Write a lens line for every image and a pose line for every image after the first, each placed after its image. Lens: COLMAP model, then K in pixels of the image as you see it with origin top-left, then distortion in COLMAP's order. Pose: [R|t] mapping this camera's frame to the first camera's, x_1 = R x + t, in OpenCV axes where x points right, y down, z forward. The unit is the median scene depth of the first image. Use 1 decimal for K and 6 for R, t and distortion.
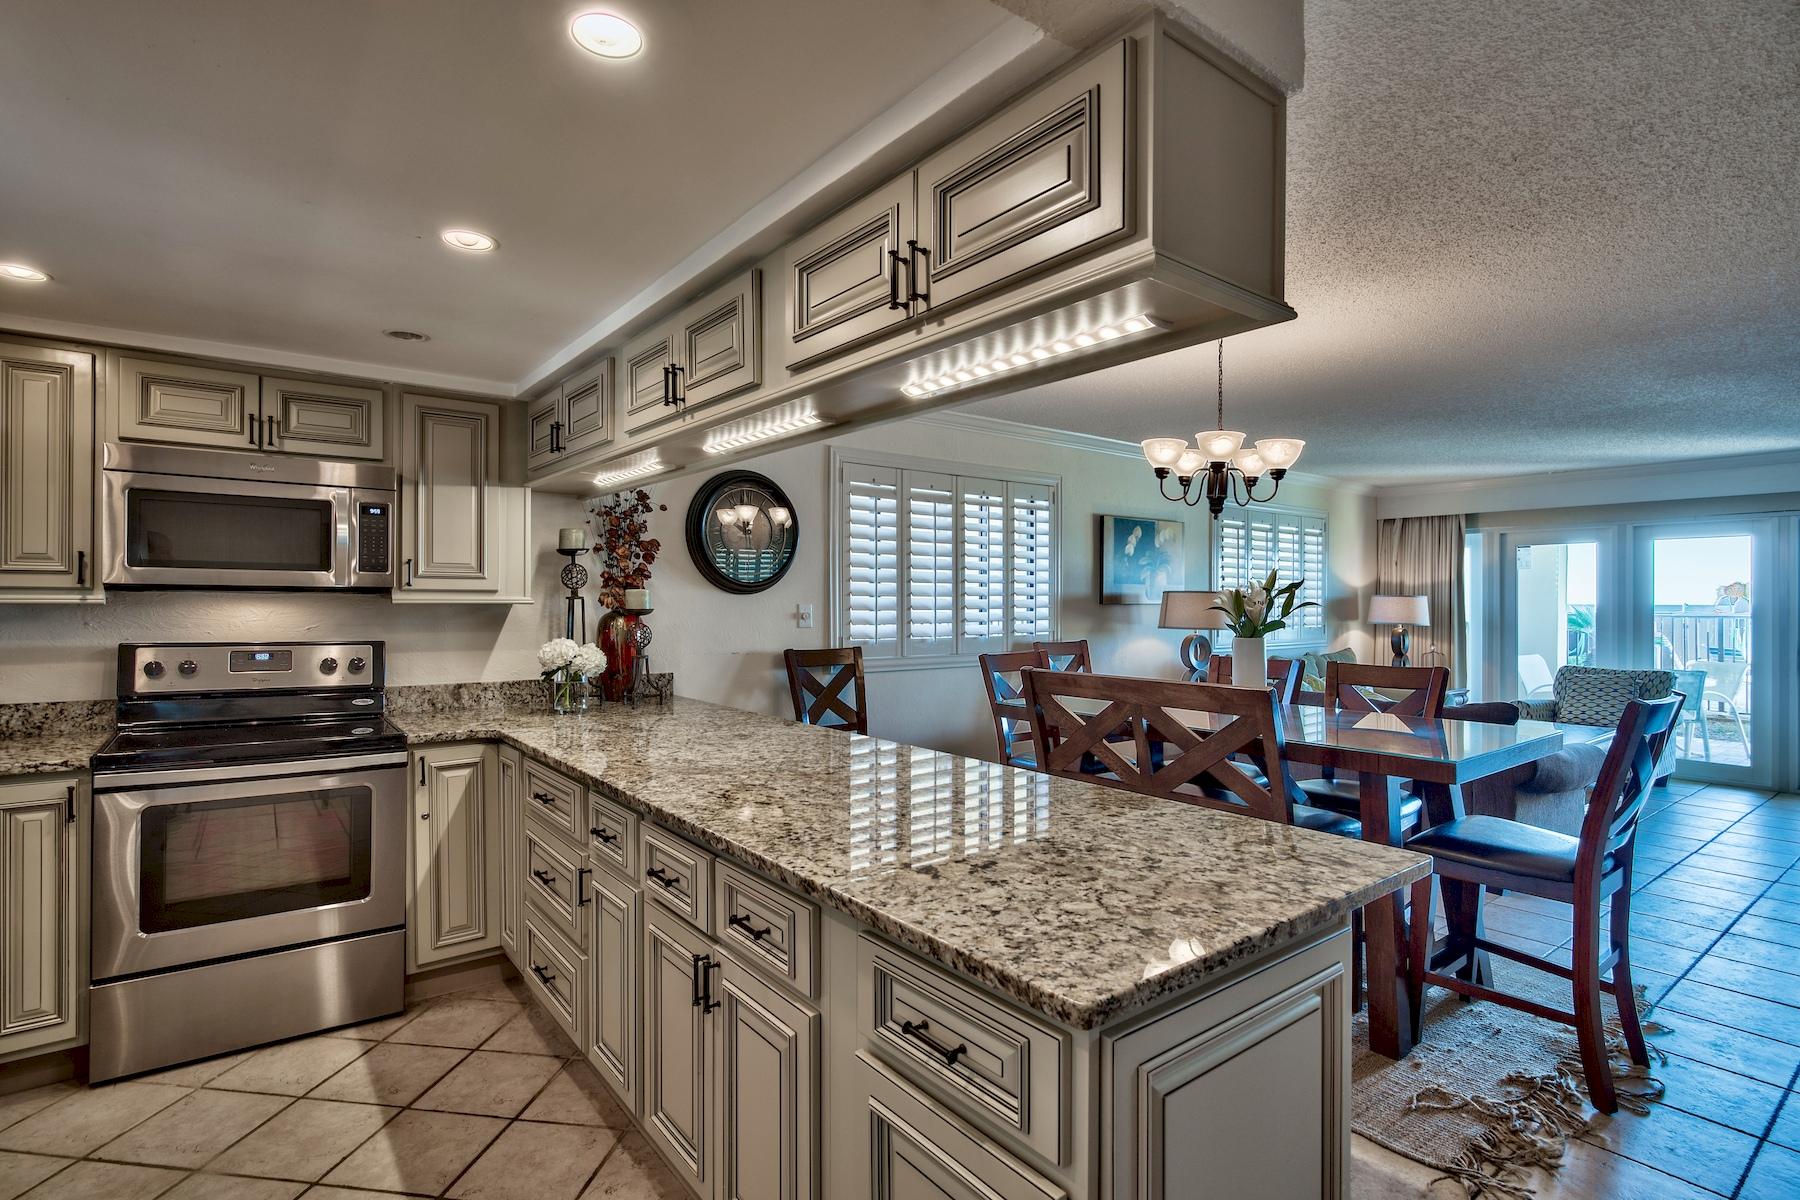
lens RADIAL K [[890.5, 0, 909.9], [0, 890.5, 607.2], [0, 0, 1]] dist [-0.001520, 0.000720]
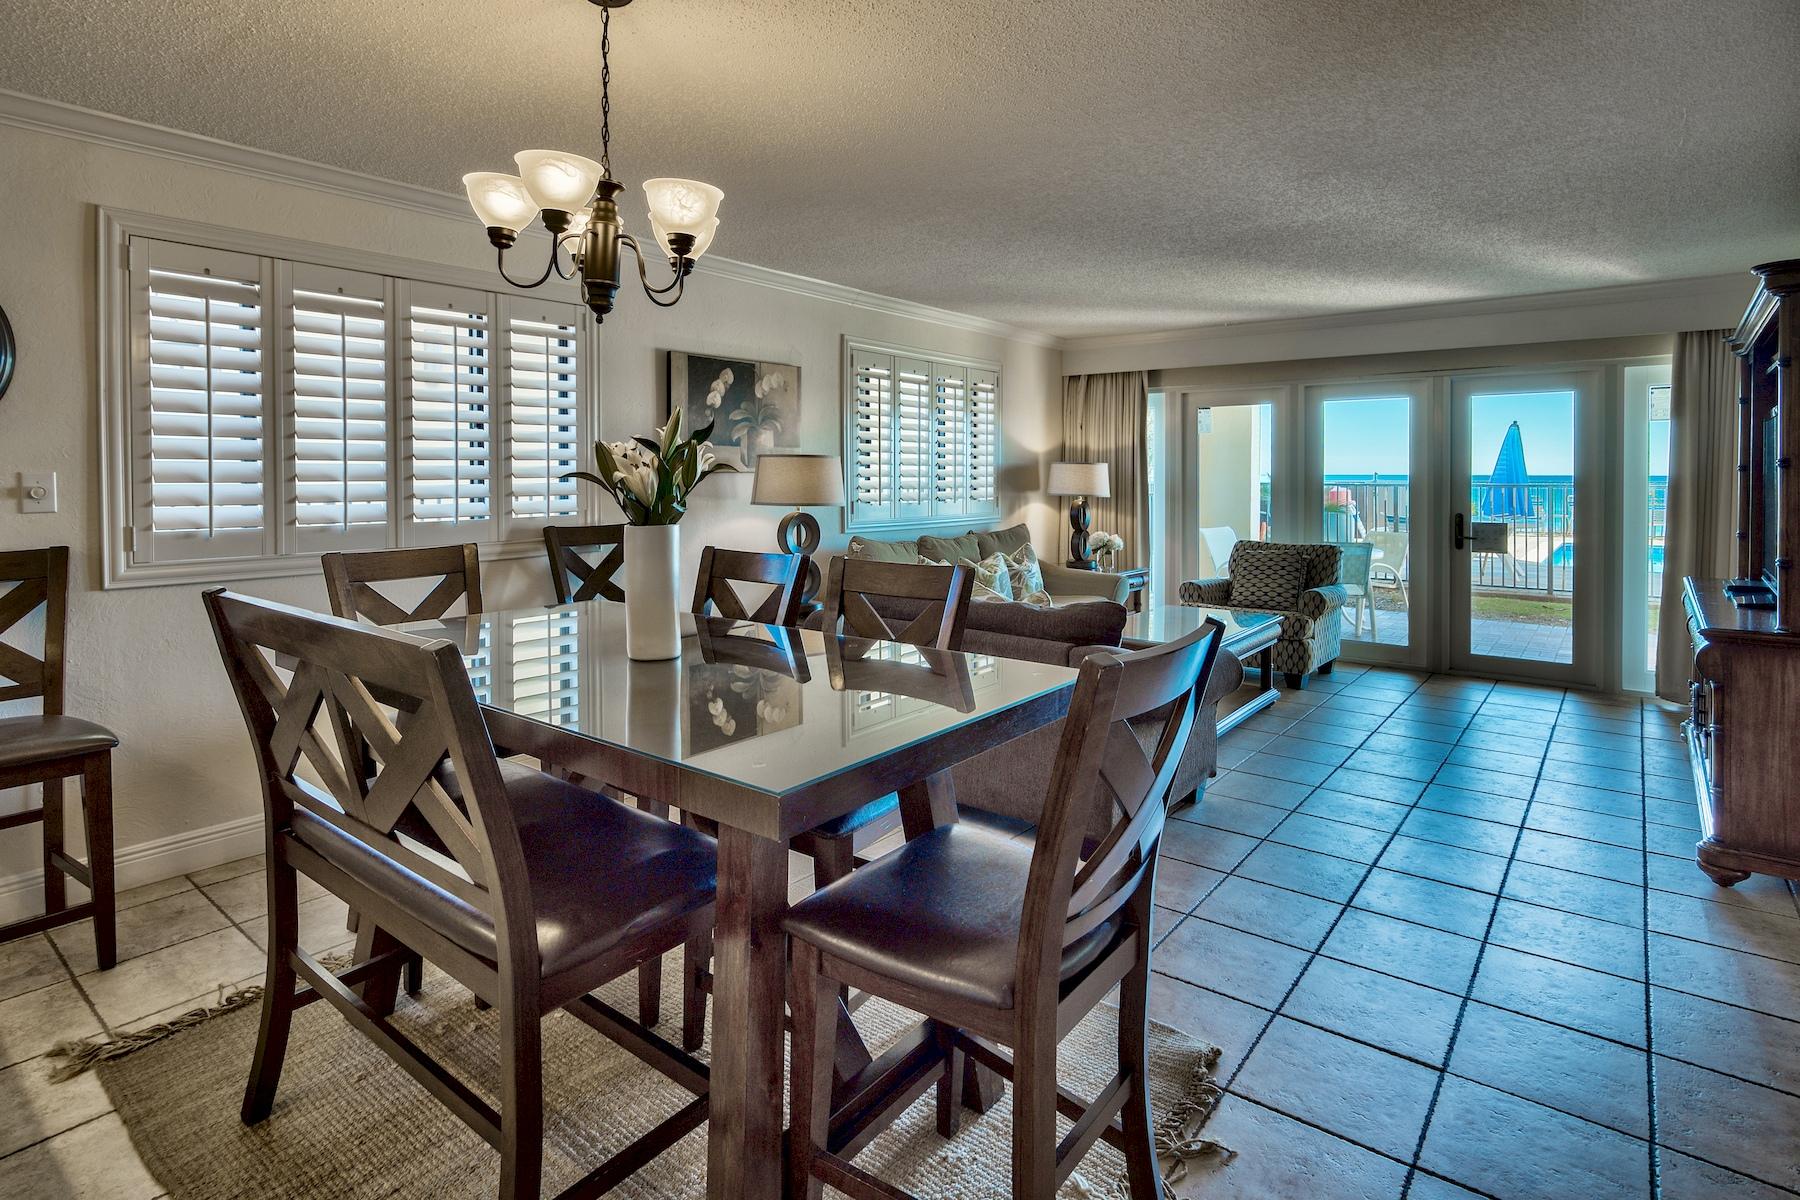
lens RADIAL K [[890.5, 0, 962.4], [0, 890.5, 492.3], [0, 0, 1]] dist [-0.001520, 0.000720]
pose [[0.965645, -0.007367, 0.259759, 0.427295], [0.003231, 0.999861, 0.016346, 0.002924], [-0.259843, -0.014946, 0.965535, 0.378017]]
